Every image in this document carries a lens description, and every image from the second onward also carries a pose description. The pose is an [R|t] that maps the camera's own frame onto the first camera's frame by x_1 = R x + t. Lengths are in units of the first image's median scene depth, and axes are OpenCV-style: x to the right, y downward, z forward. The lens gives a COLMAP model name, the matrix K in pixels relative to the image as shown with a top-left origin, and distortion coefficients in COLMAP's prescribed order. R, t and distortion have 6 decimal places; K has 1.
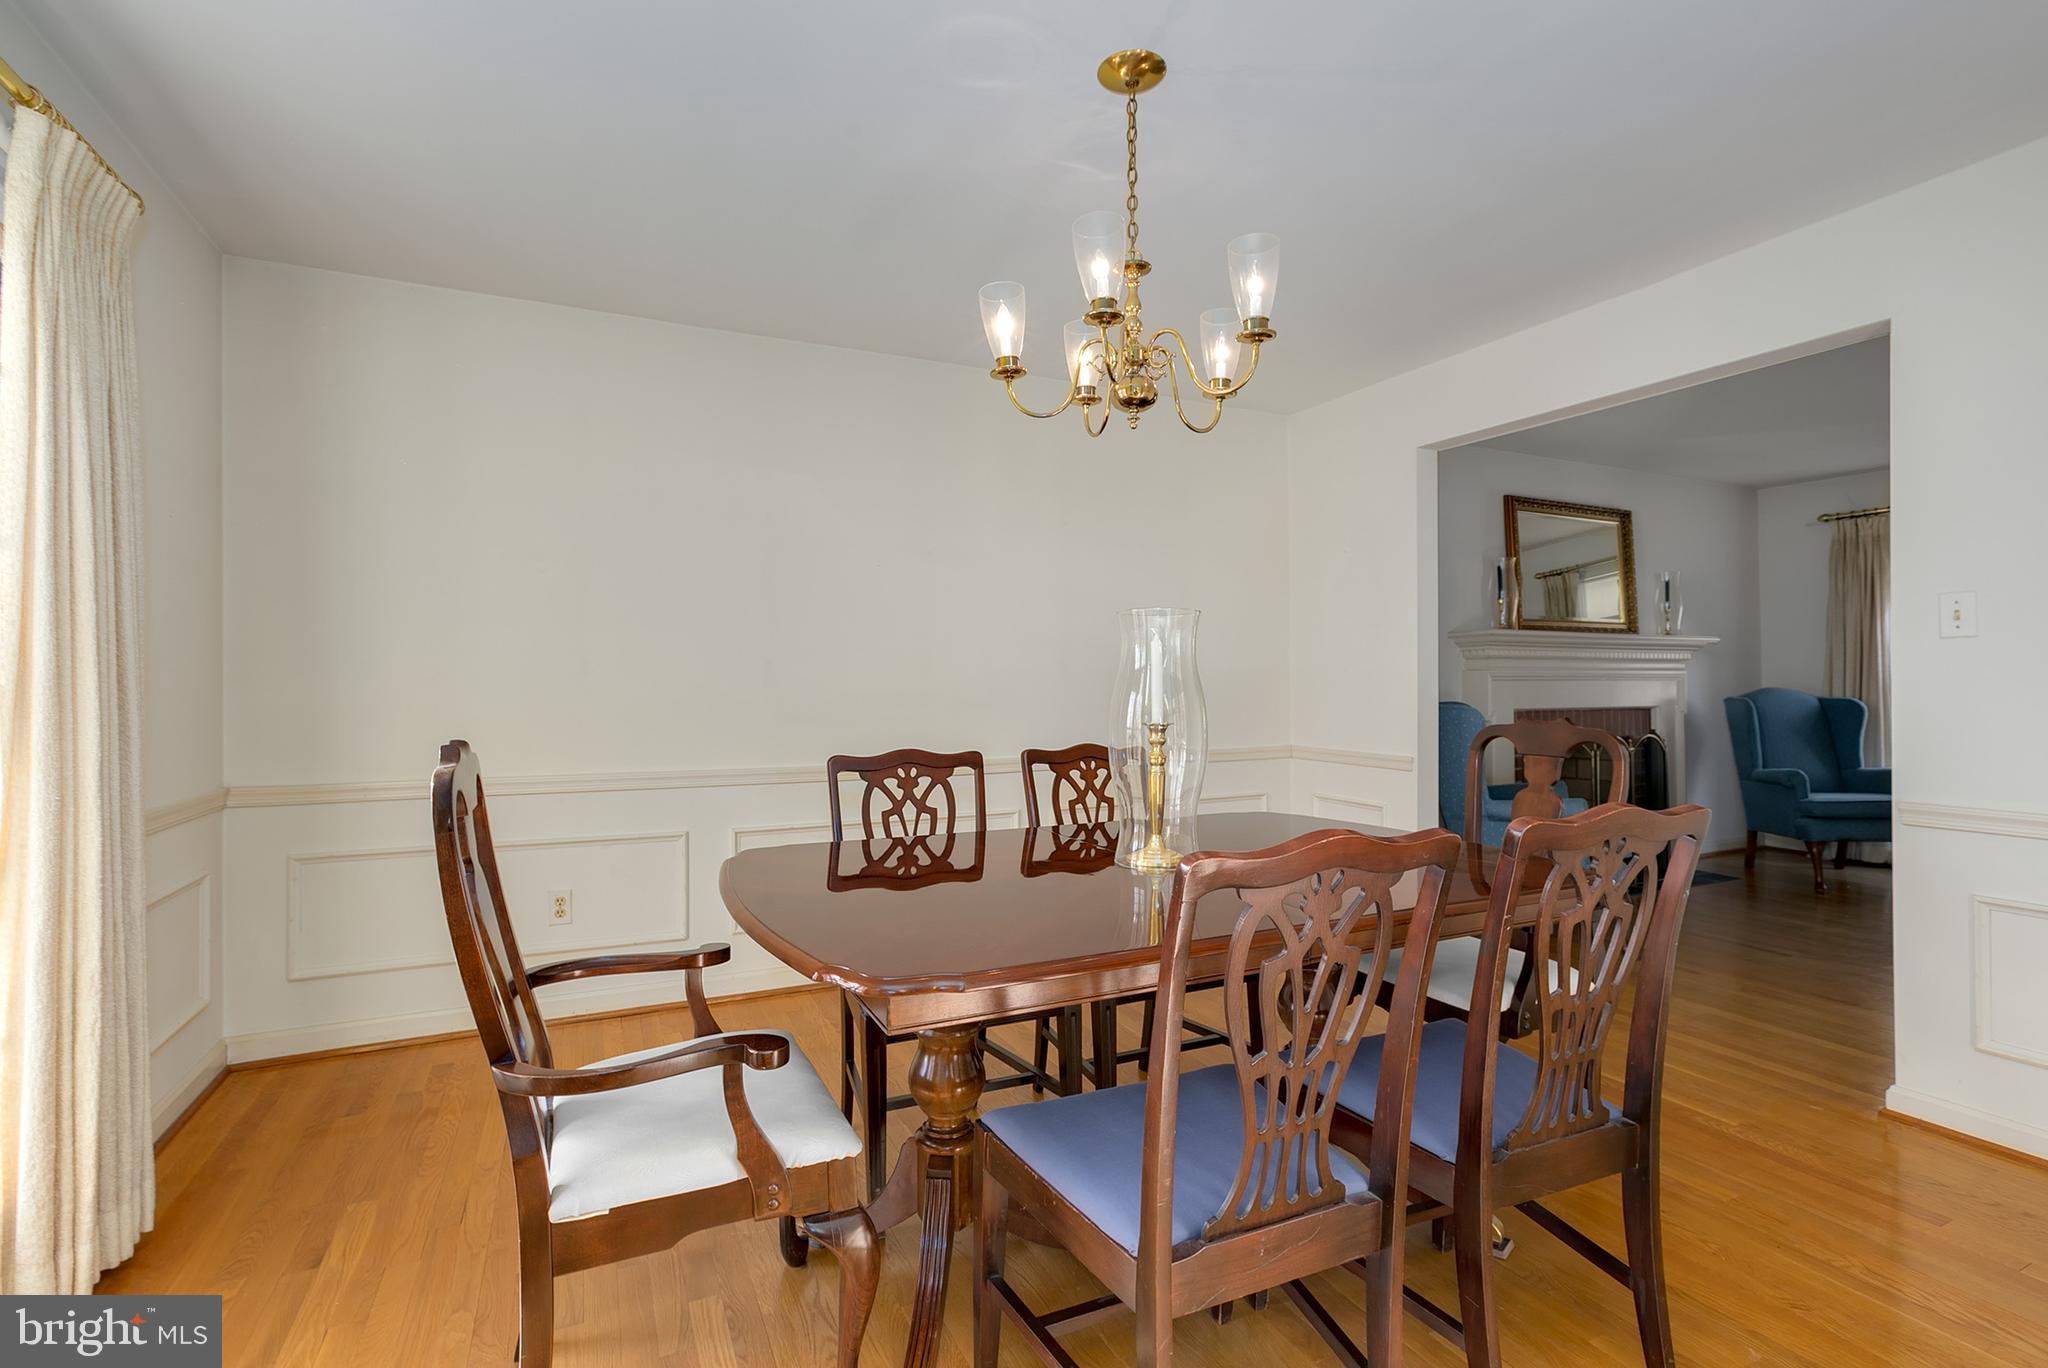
lens RADIAL K [[932.2, 0, 1018.0], [0, 932.2, 677.8], [0, 0, 1]] dist [-0.002352, -0.000263]
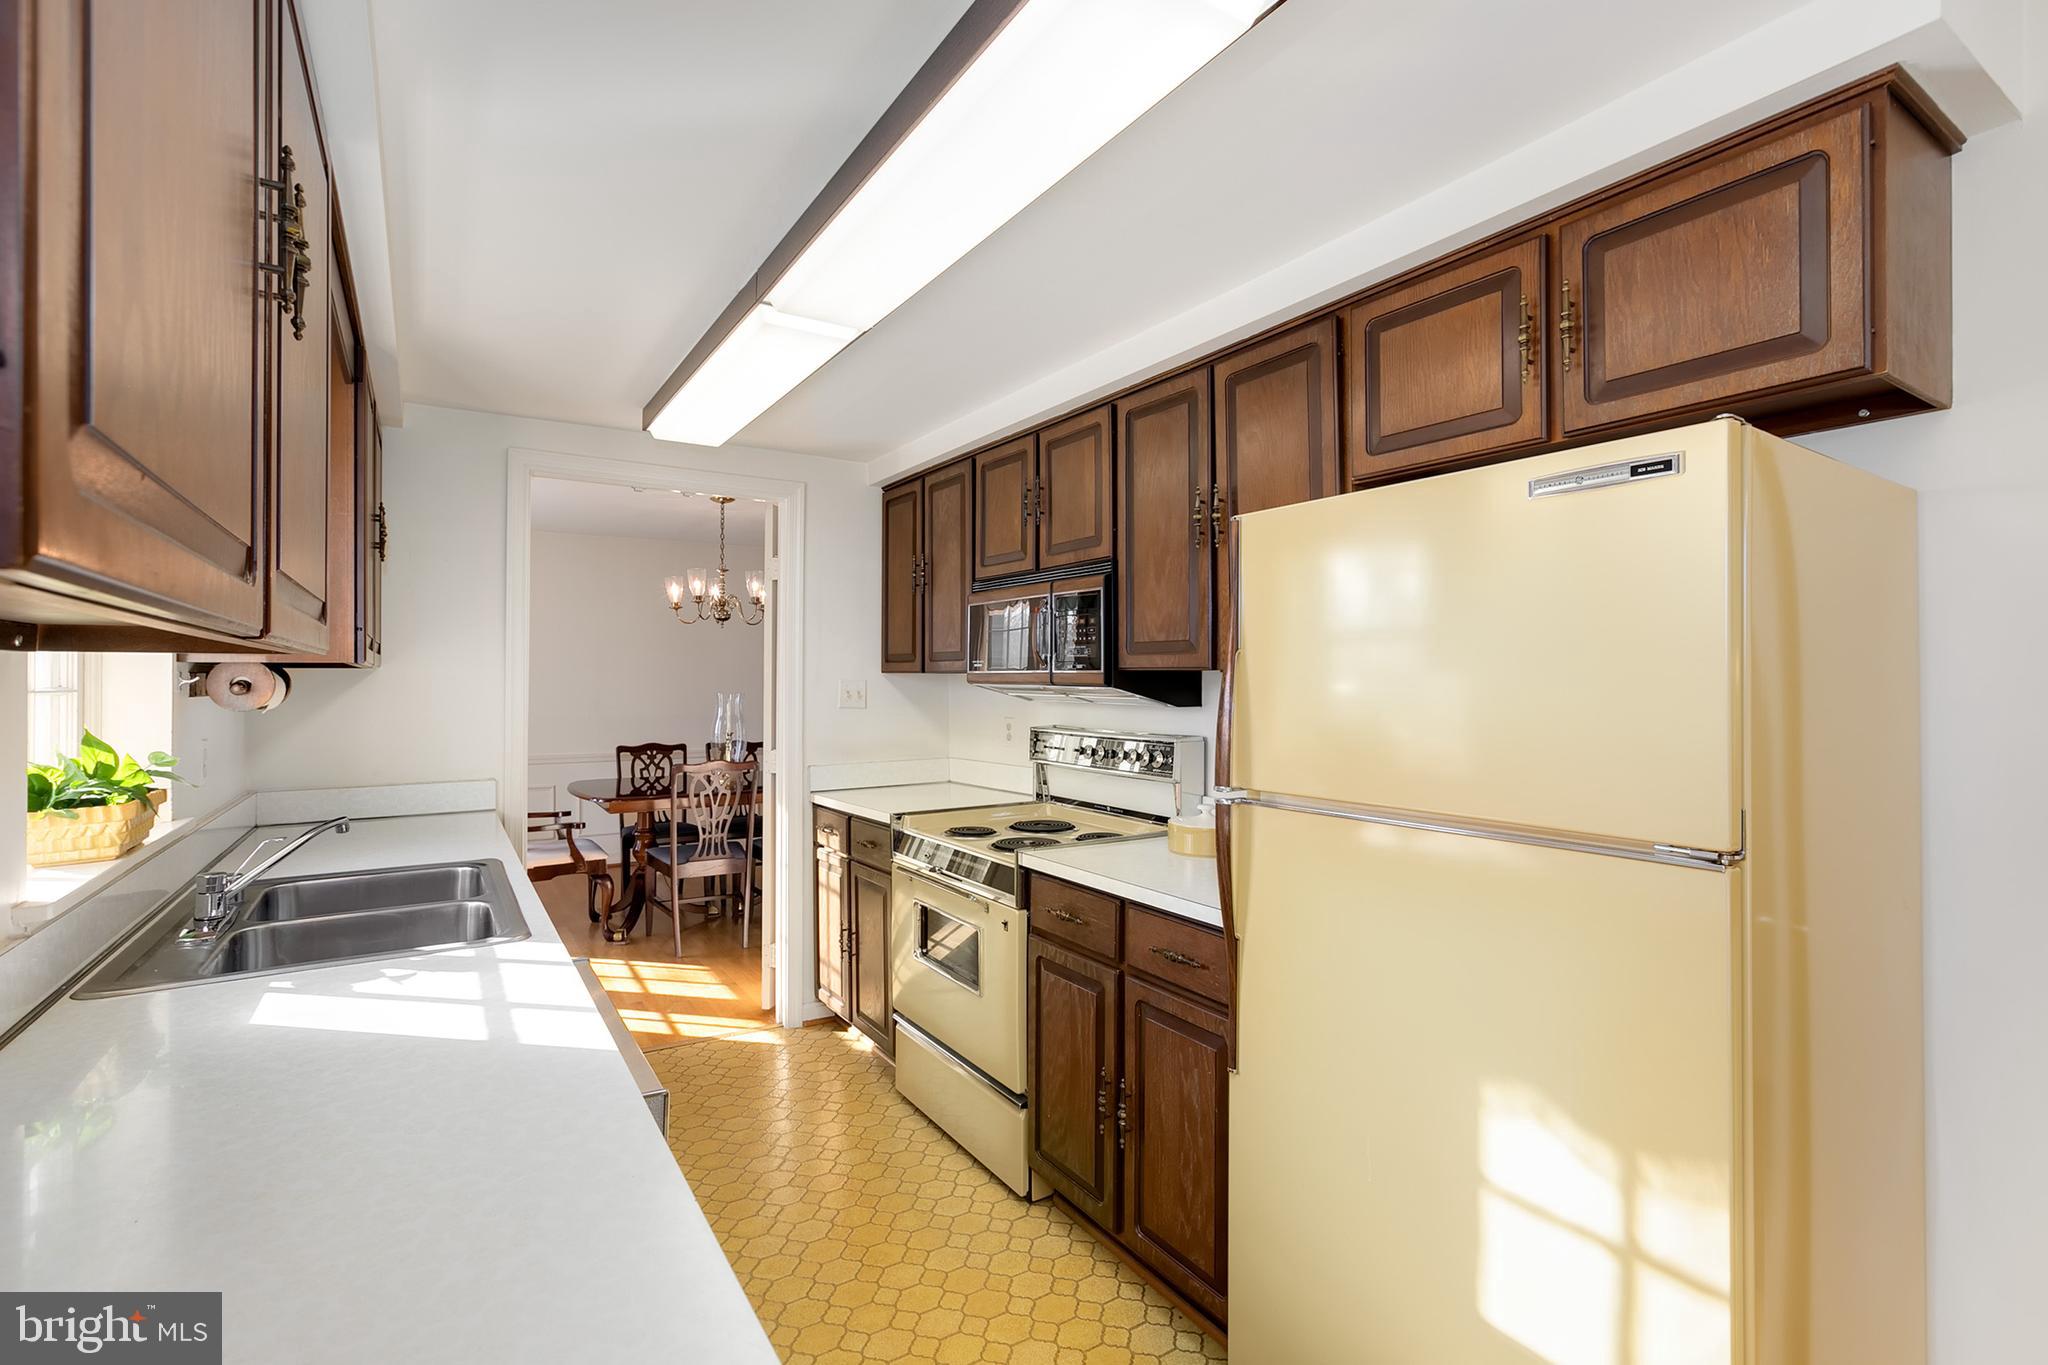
lens RADIAL K [[932.2, 0, 1018.0], [0, 932.2, 676.3], [0, 0, 1]] dist [-0.002352, -0.000263]
pose [[0.994272, -0.006330, 0.106691, 0.591286], [0.006057, 0.999978, 0.002877, -0.103274], [-0.106707, -0.002214, 0.994288, -1.576706]]
